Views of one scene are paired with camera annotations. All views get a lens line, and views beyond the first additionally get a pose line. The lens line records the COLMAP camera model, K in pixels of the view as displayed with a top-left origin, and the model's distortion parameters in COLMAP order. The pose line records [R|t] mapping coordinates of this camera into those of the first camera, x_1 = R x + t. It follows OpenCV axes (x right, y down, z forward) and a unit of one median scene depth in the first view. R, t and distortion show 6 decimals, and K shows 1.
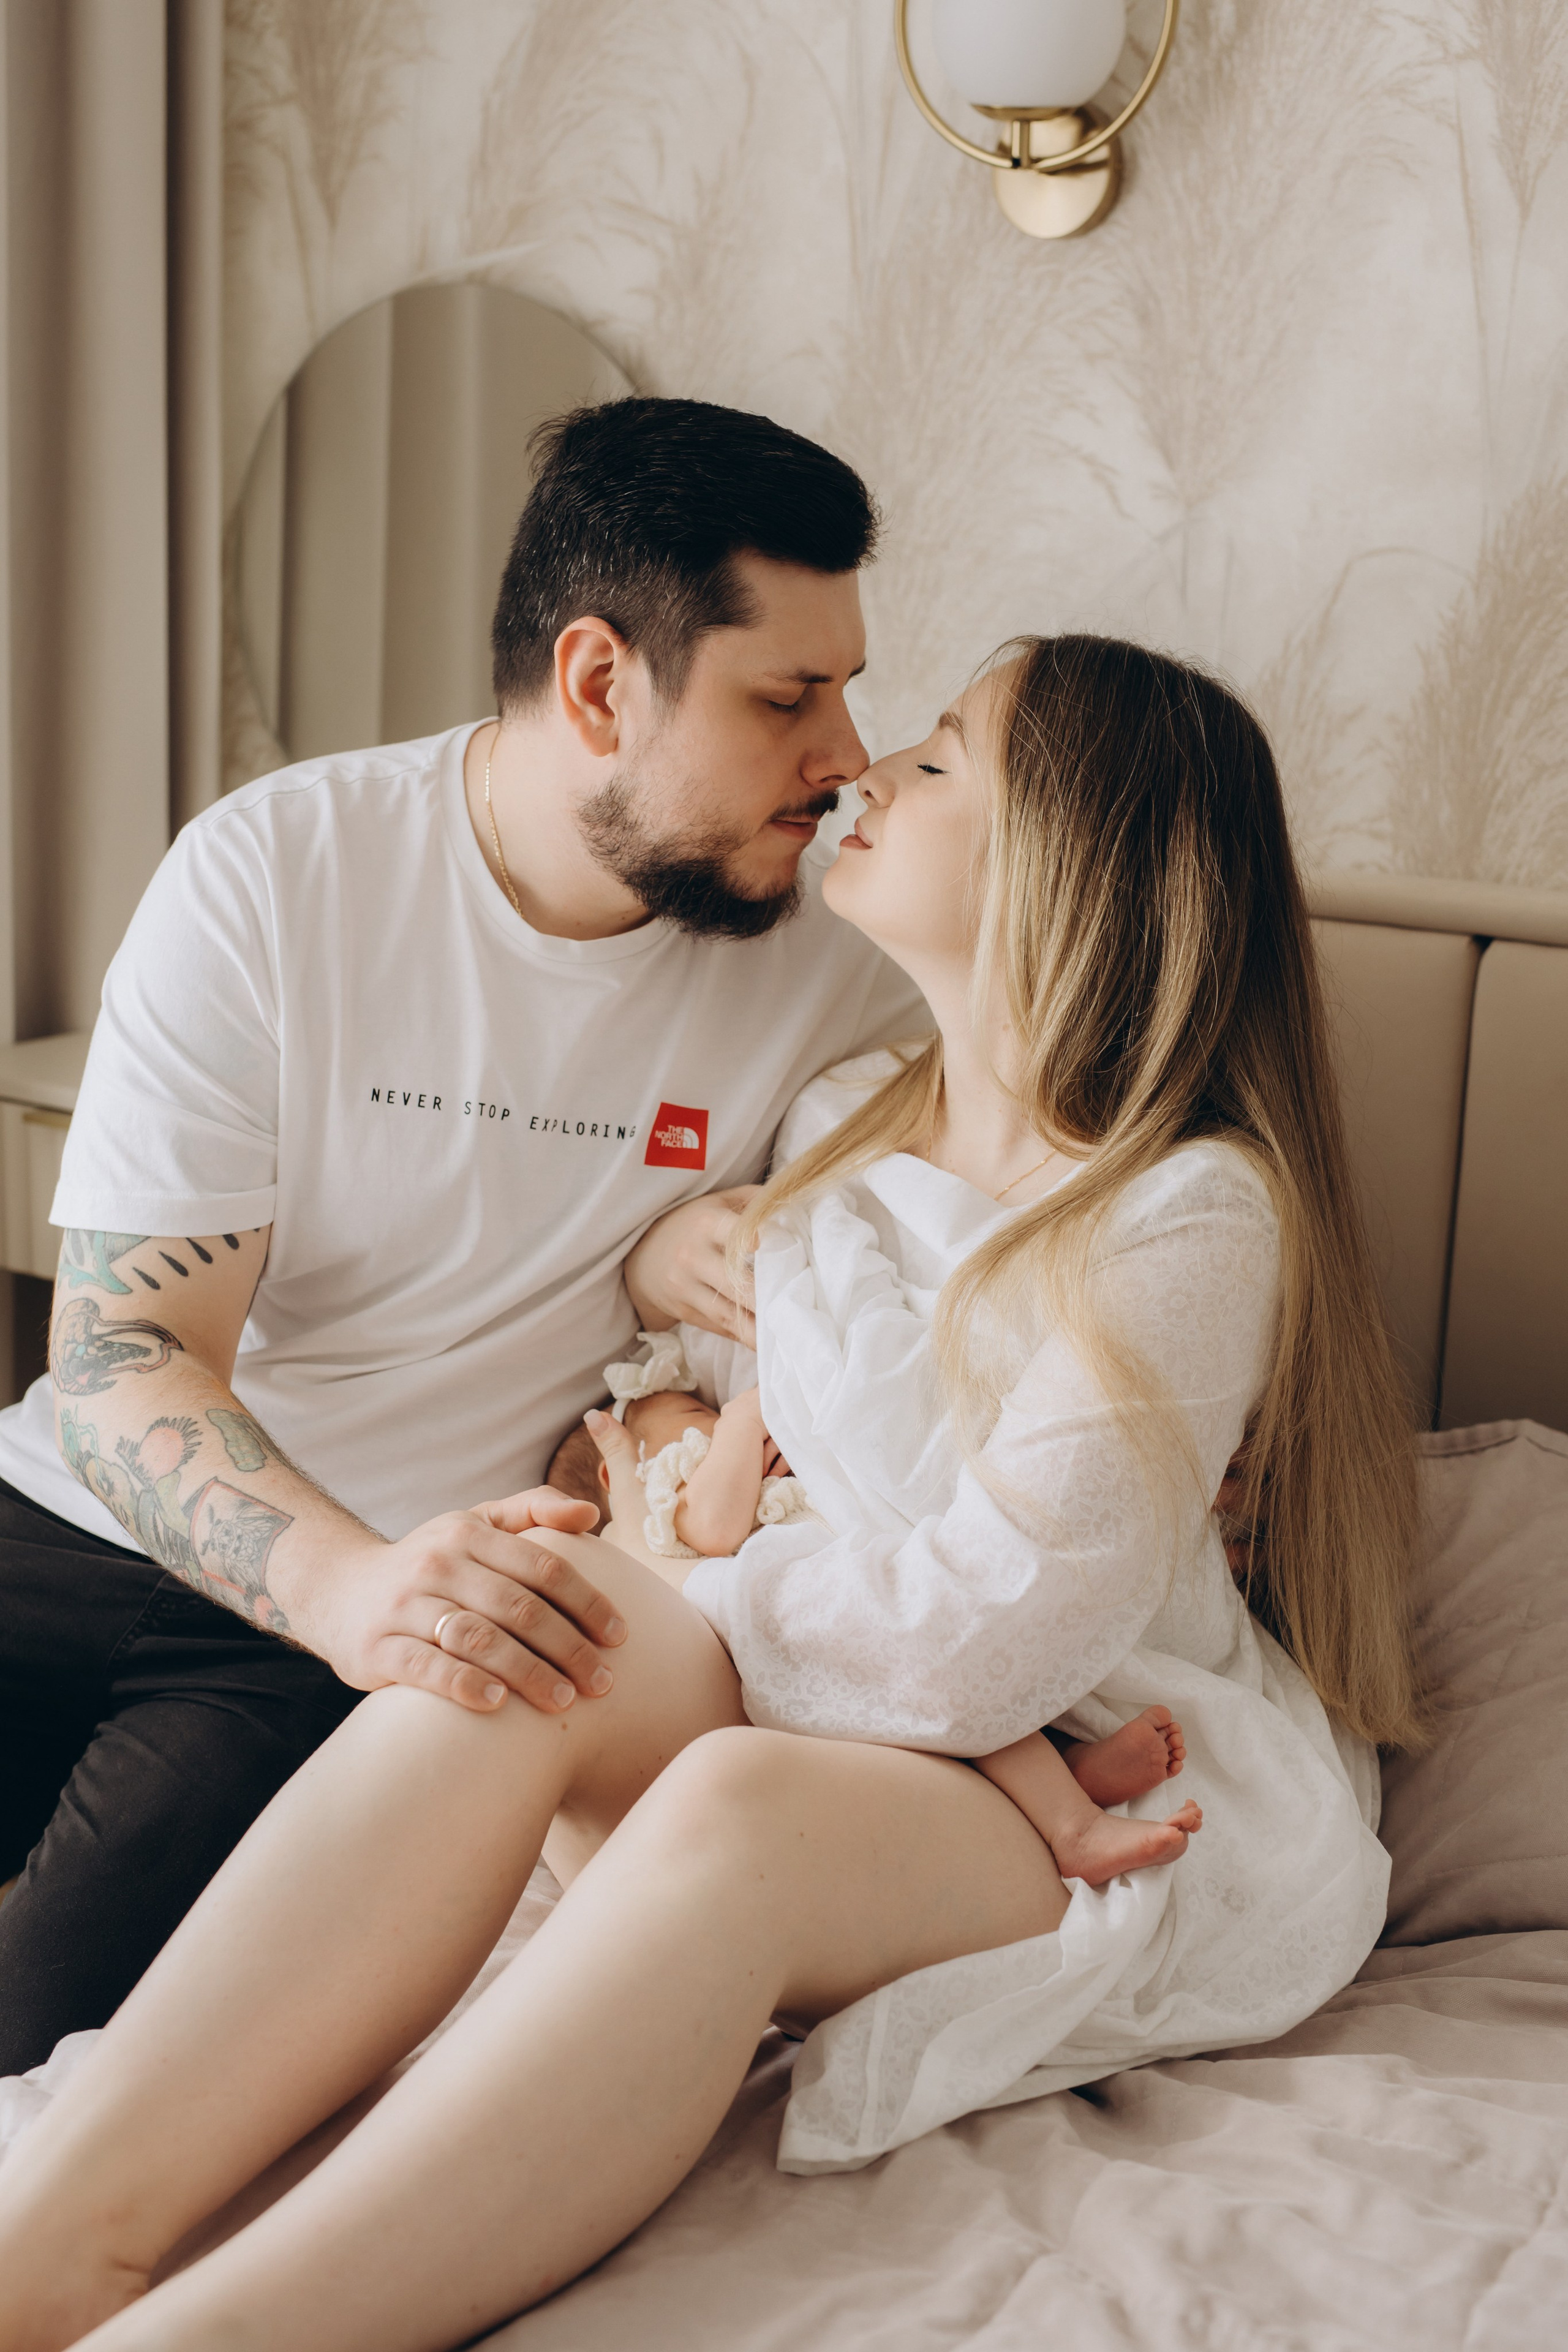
lens RADIAL K [[3405.3, 0, 788.7], [0, 3405.3, 1163.1], [0, 0, 1]] dist [-0.060075, 0.000000]
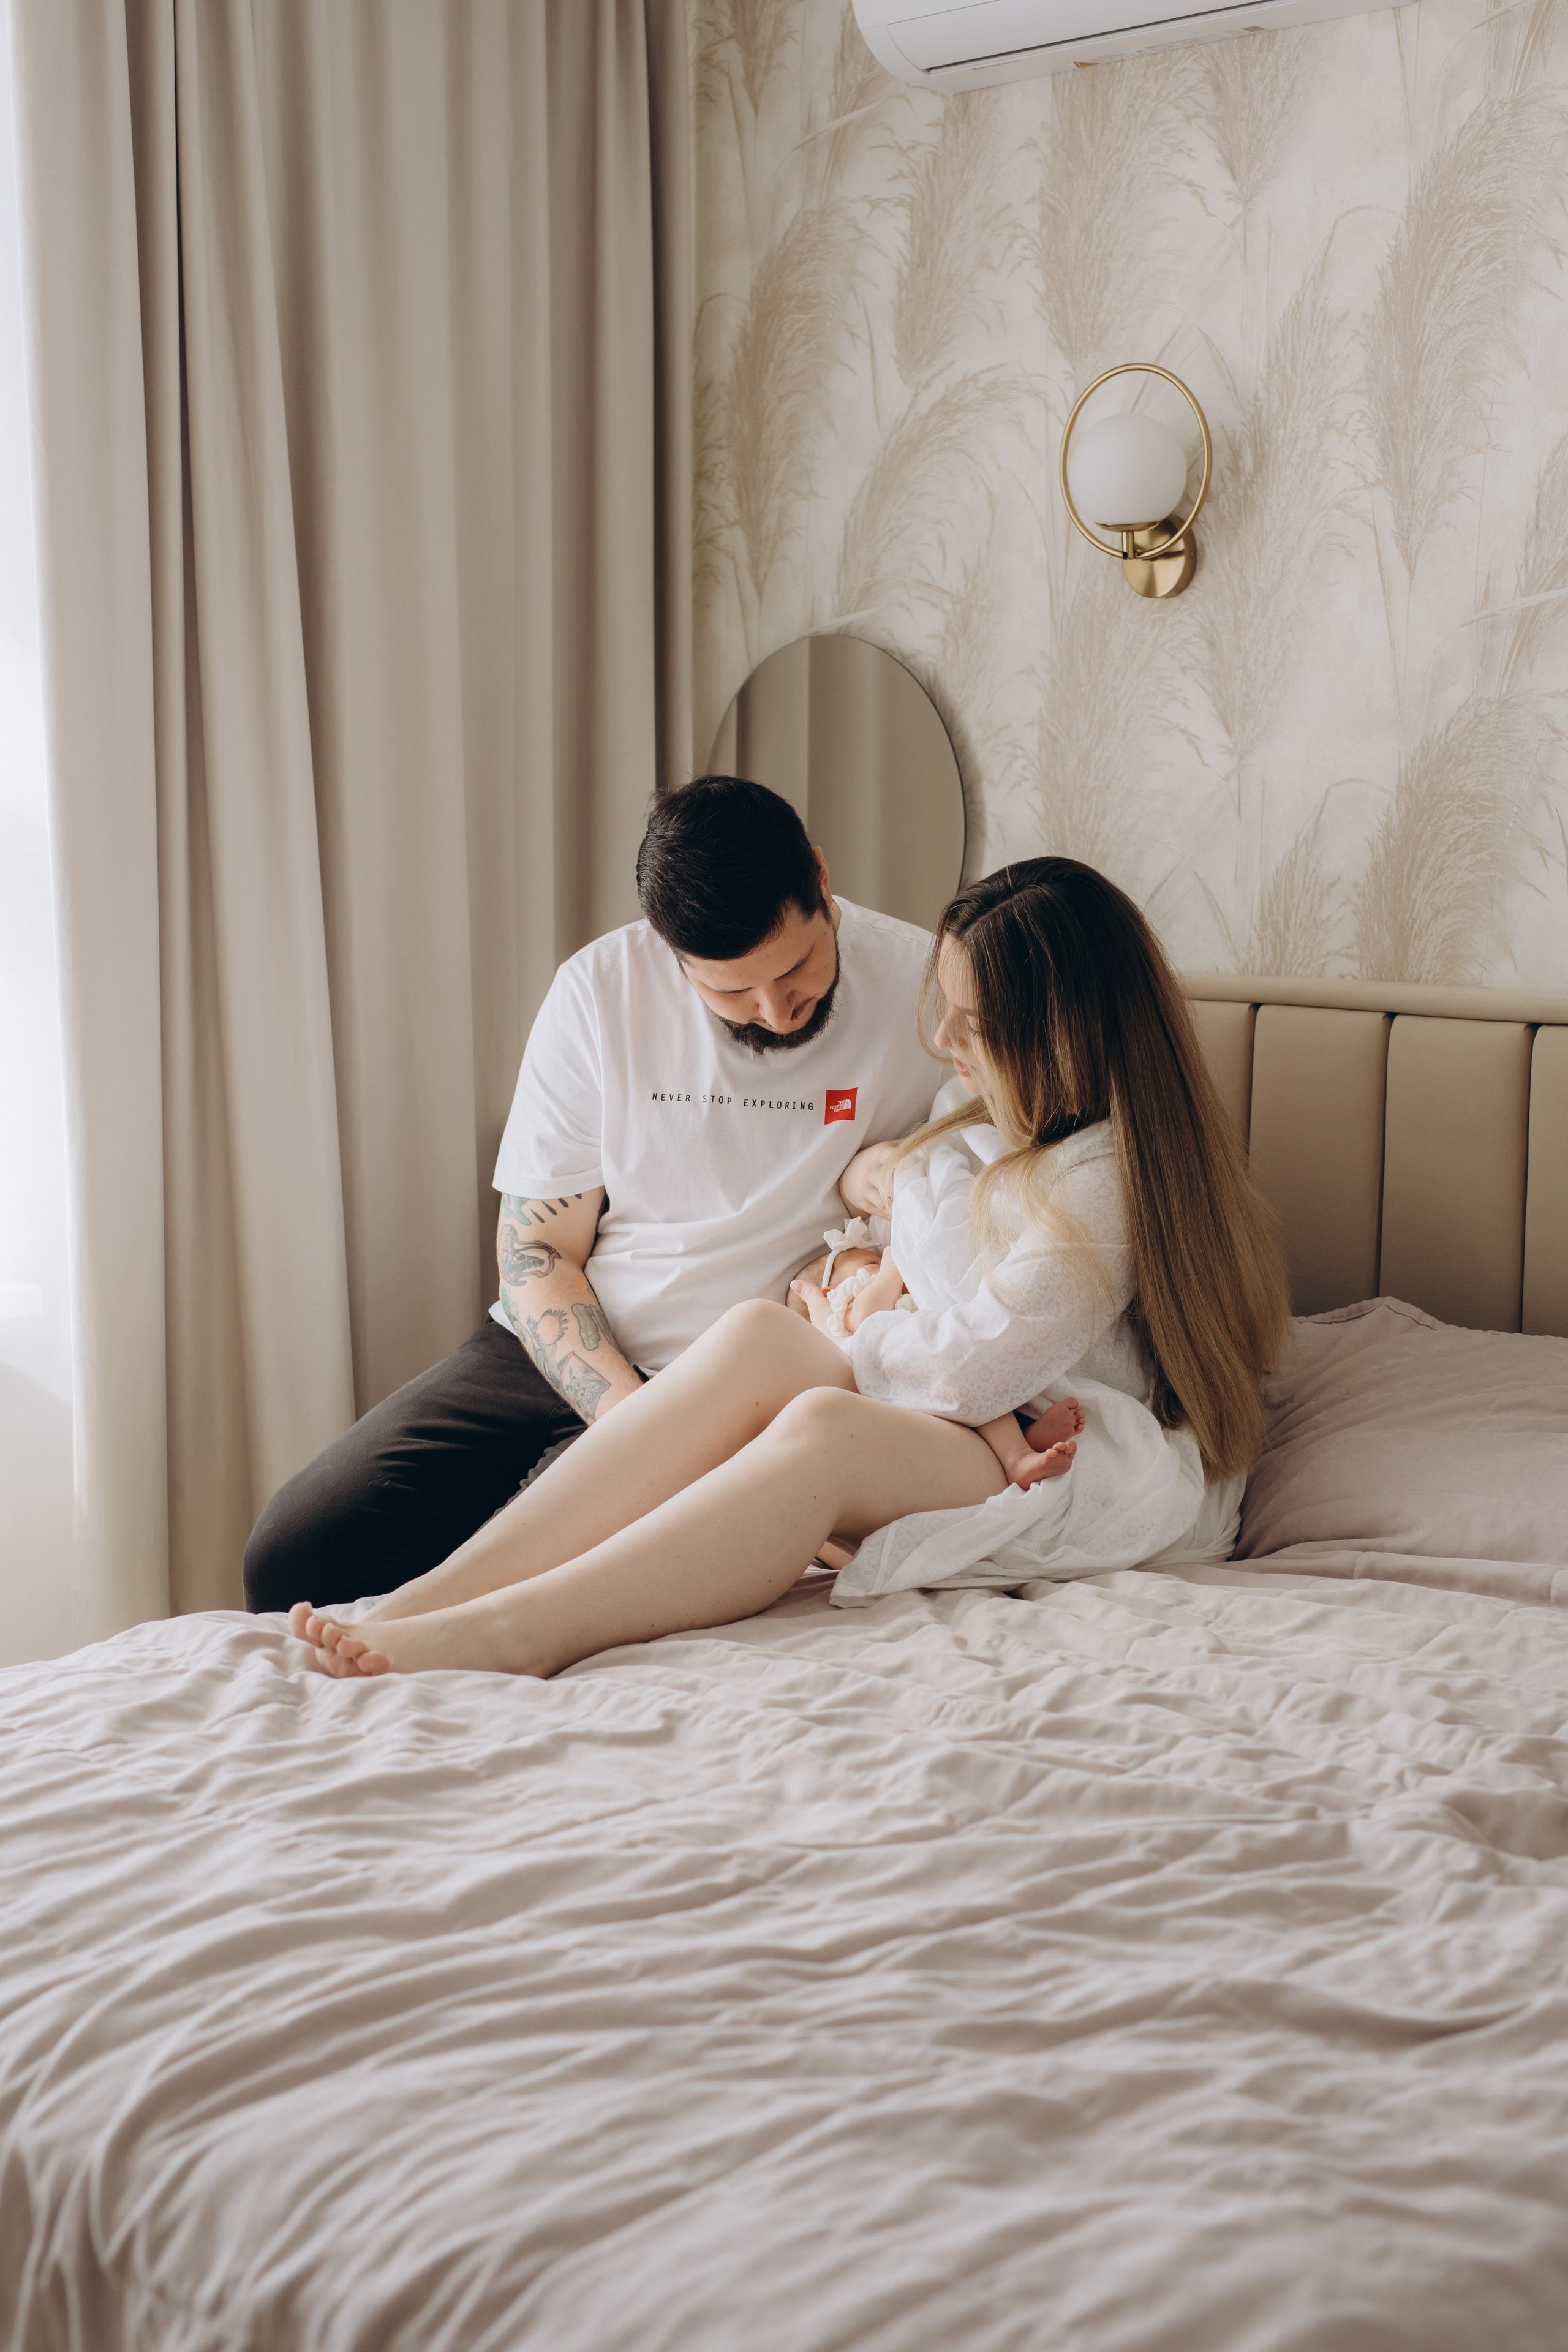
lens RADIAL K [[3405.3, 0, 782.5], [0, 3405.3, 1181.1], [0, 0, 1]] dist [-0.060075, 0.000000]
pose [[0.973184, 0.002158, -0.230019, 0.288646], [-0.020408, 0.996823, -0.076992, 0.142628], [0.229122, 0.079621, 0.970136, -0.632122]]
